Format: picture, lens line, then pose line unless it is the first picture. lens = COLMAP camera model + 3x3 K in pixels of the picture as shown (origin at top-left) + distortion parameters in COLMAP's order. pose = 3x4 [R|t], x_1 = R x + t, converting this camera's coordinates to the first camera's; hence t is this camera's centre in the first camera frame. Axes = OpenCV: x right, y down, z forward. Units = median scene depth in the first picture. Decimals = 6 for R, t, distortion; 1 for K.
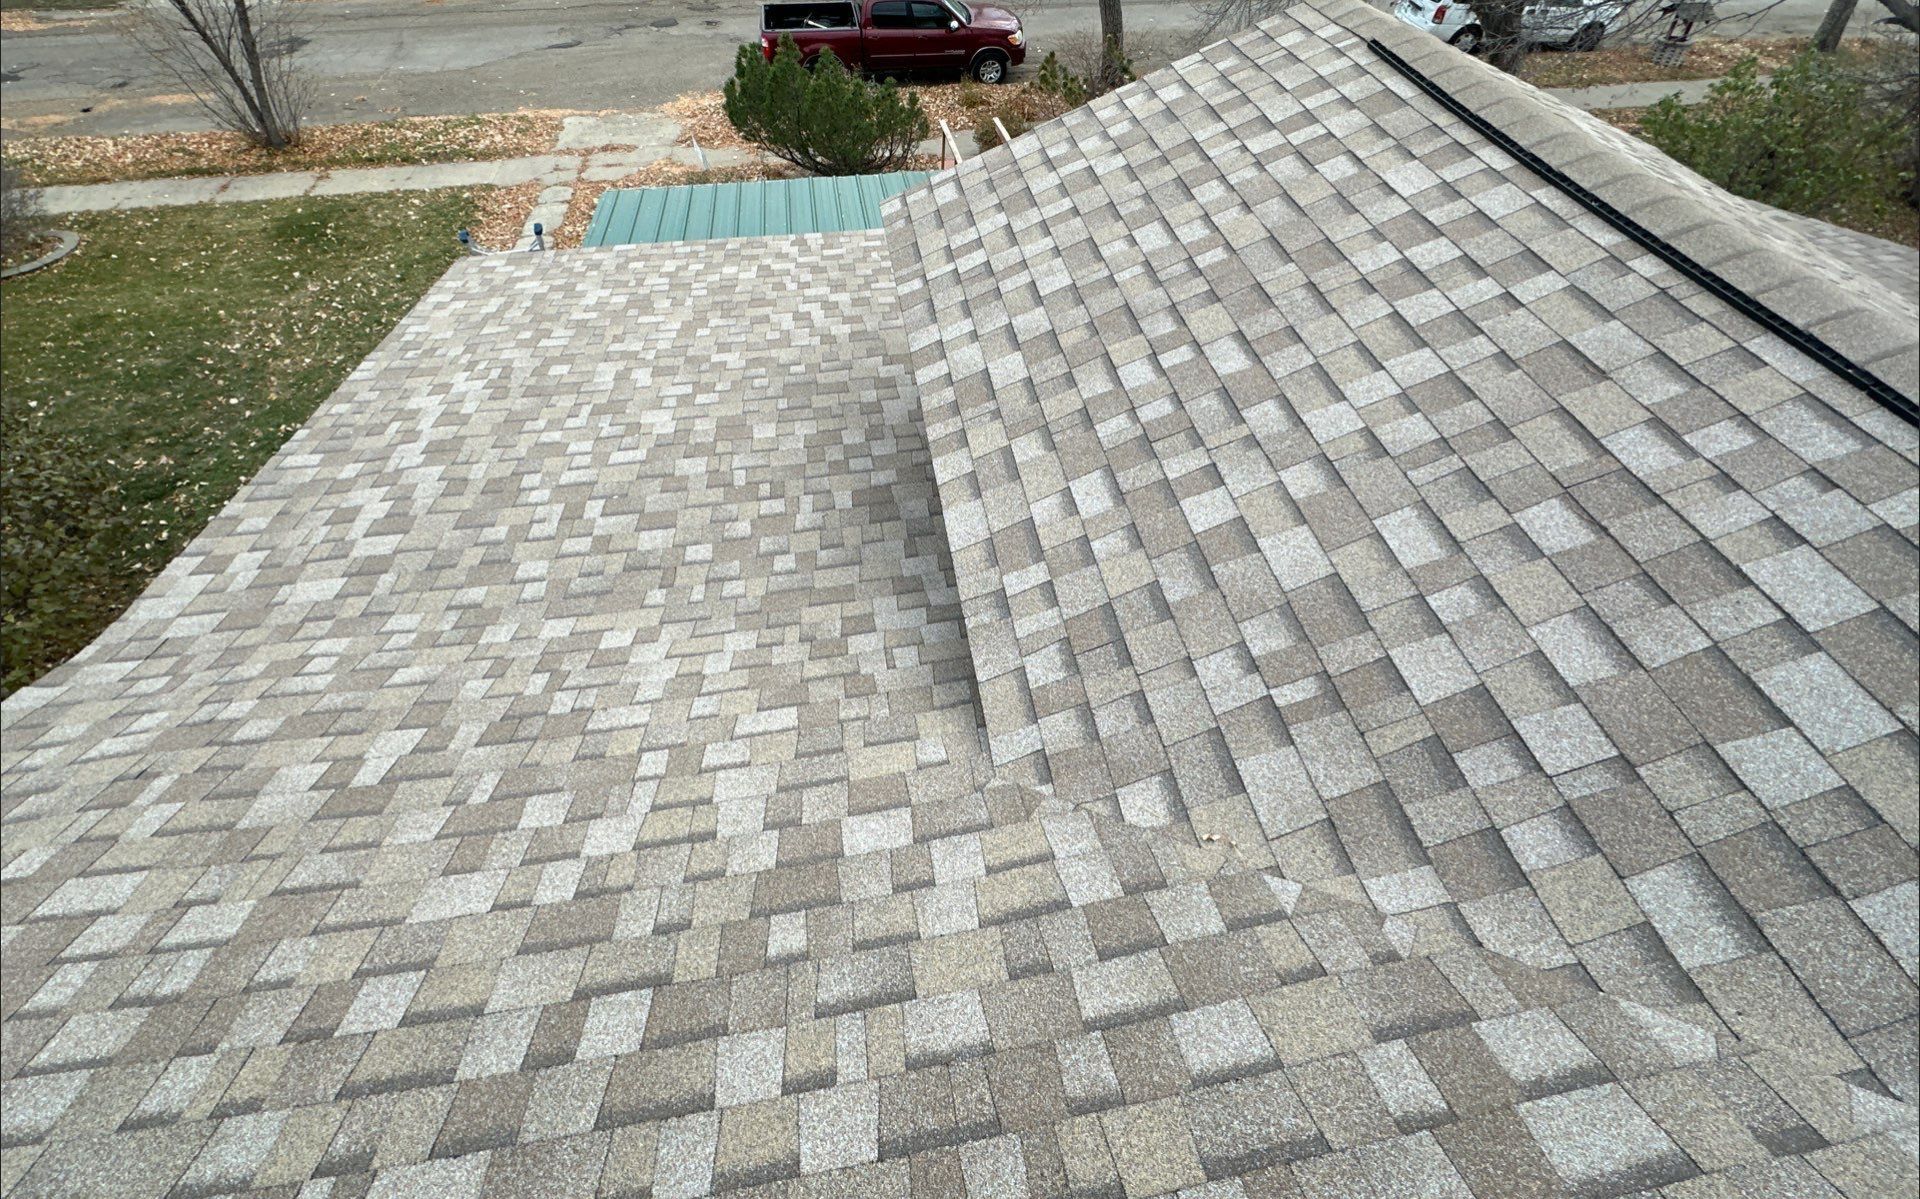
lens RADIAL K [[914.5, 0, 958.9], [0, 914.5, 479.5], [0, 0, 1]] dist [-0.000432, -0.000548]
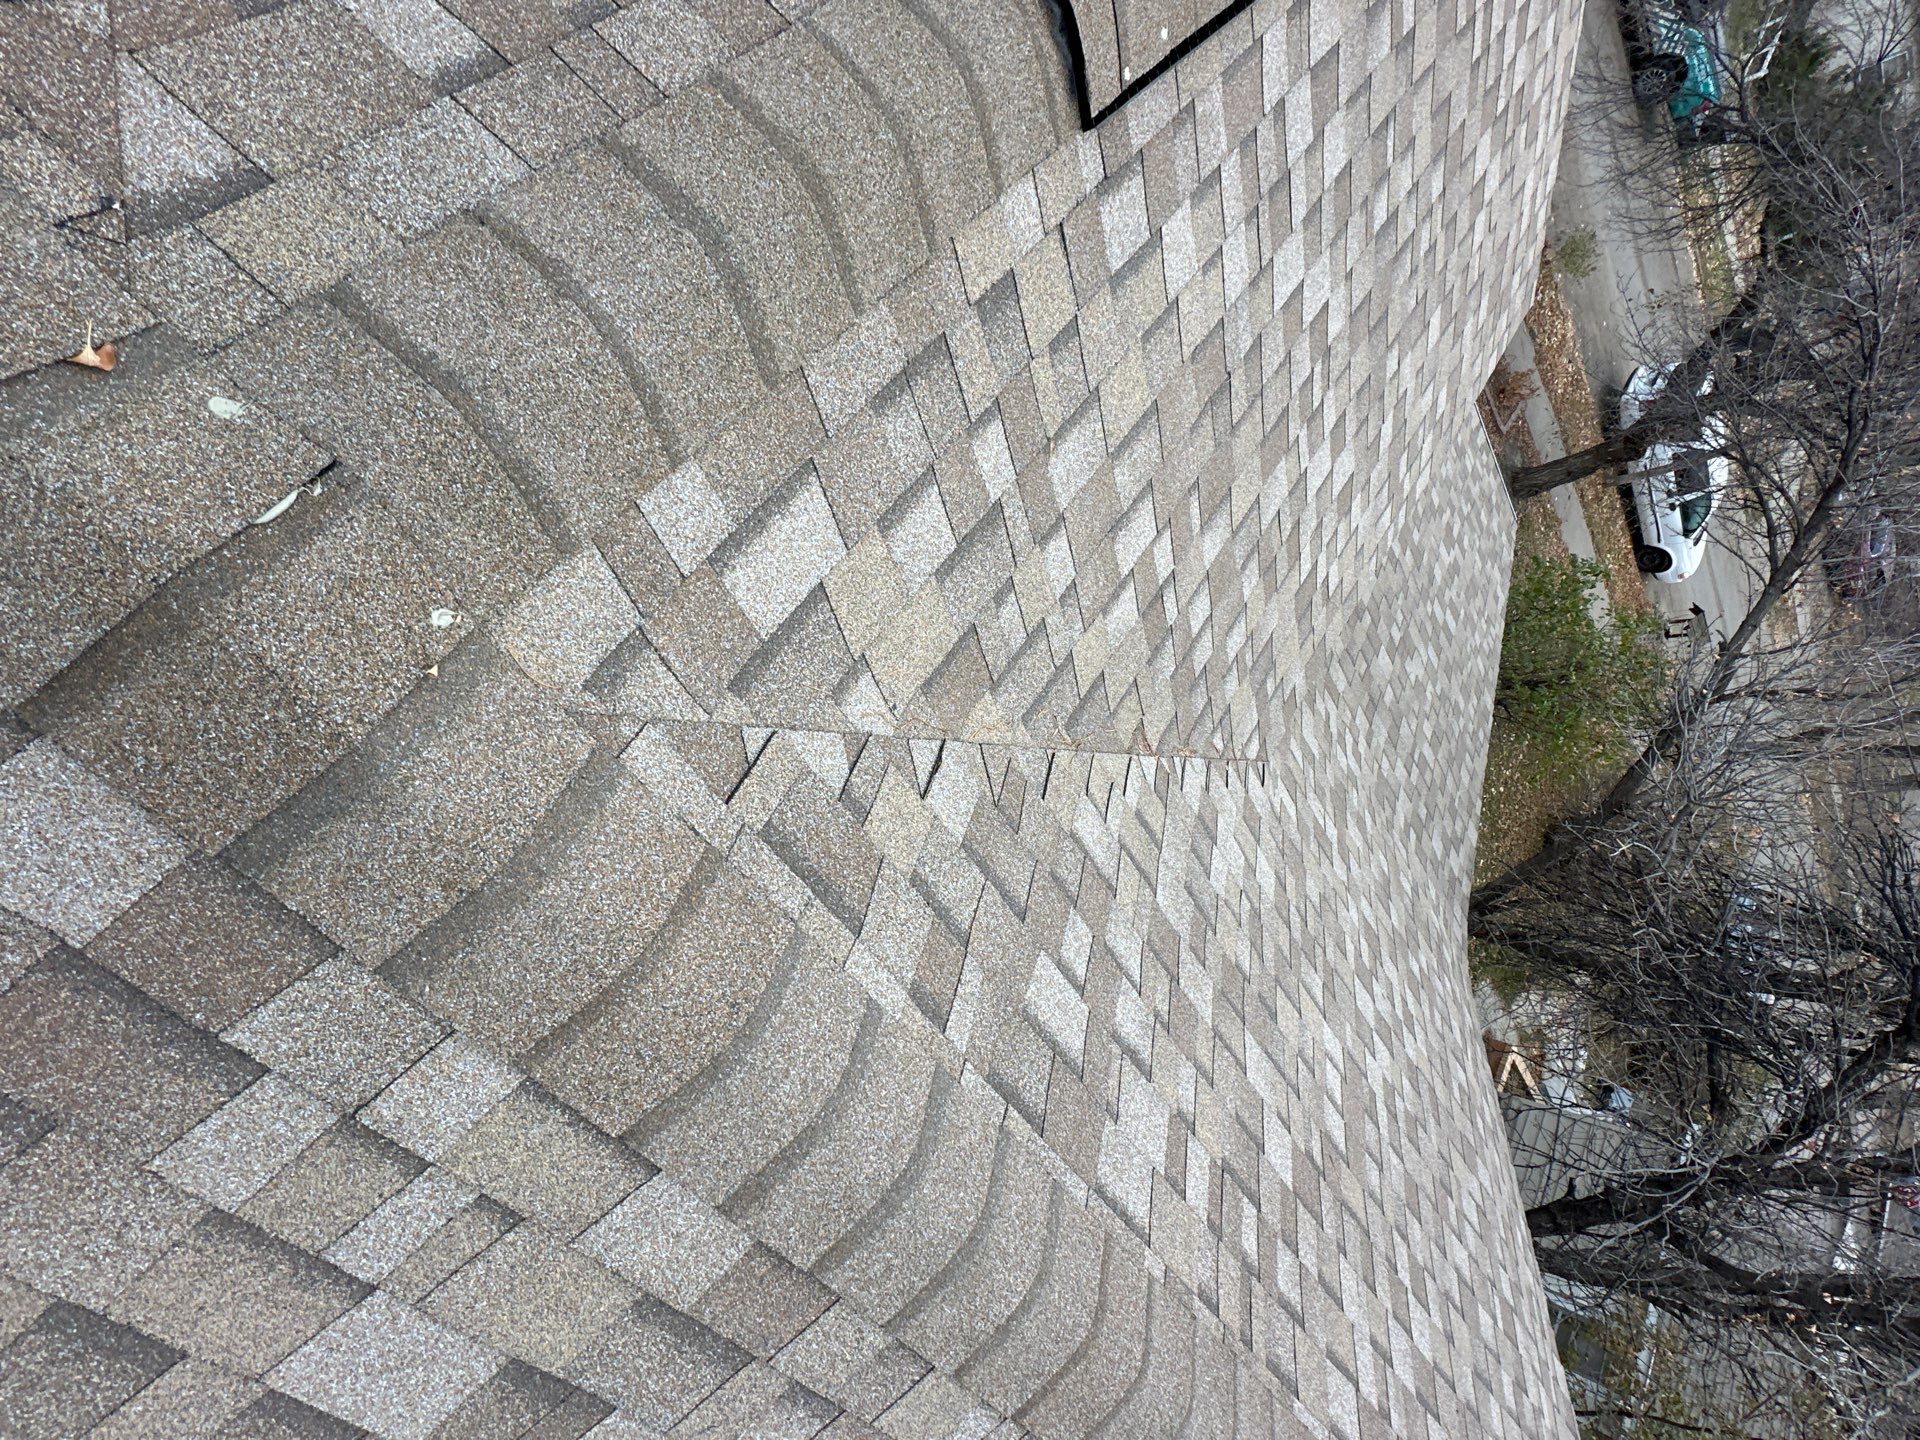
lens RADIAL K [[916.2, 0, 960.0], [0, 916.2, 720.0], [0, 0, 1]] dist [-0.004688, 0.000460]
pose [[0.457454, 0.810672, 0.365441, 1.037946], [-0.888118, 0.395942, 0.233402, 0.179394], [0.044519, -0.431325, 0.901097, -0.018104]]
